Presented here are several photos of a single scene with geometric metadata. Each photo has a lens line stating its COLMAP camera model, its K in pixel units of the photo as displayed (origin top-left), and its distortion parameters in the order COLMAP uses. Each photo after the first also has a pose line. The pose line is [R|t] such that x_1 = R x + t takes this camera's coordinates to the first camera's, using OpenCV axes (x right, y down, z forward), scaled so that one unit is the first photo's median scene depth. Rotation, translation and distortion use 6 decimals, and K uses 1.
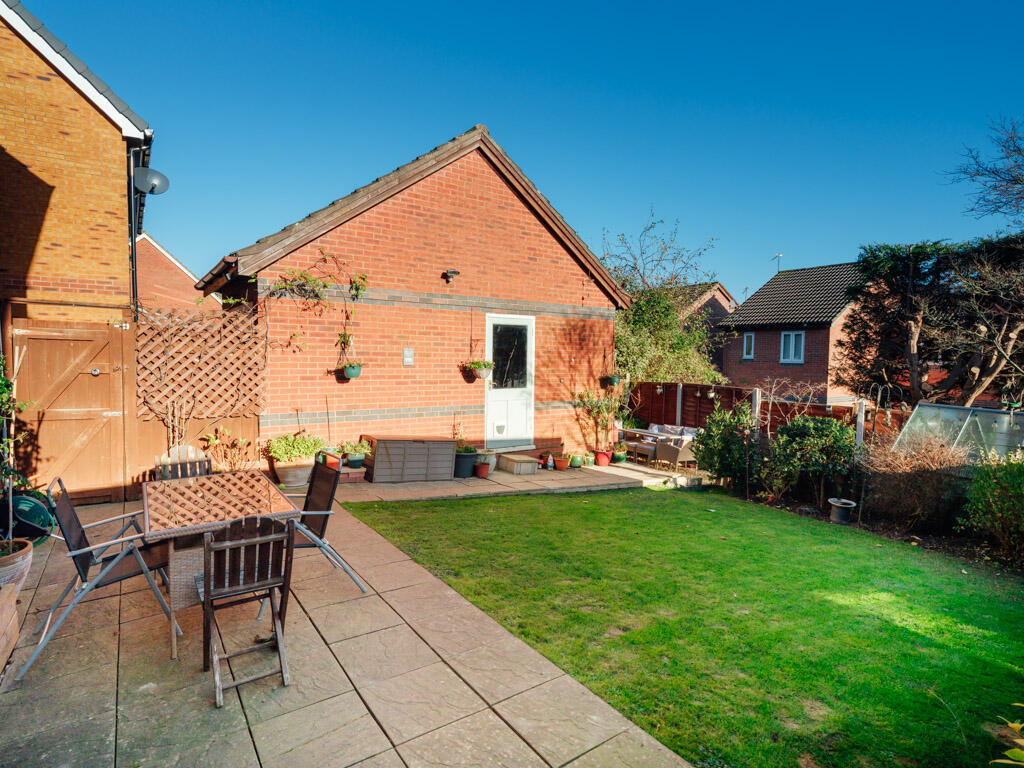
lens RADIAL K [[548.9, 0, 514.8], [0, 548.9, 377.9], [0, 0, 1]] dist [0.000420, -0.000122]
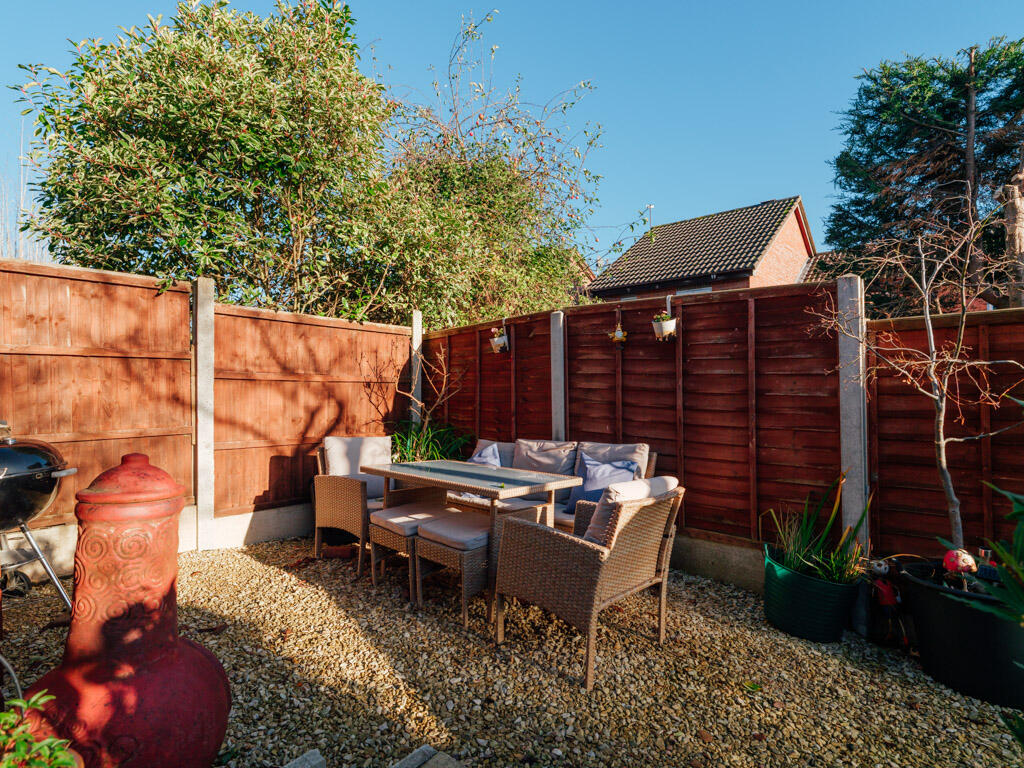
lens RADIAL K [[548.9, 0, 514.8], [0, 548.9, 377.9], [0, 0, 1]] dist [0.000420, -0.000122]
pose [[0.961620, -0.039746, 0.271489, 0.183304], [0.052714, 0.997782, -0.040638, 0.061128], [-0.269272, 0.053389, 0.961583, 0.684153]]
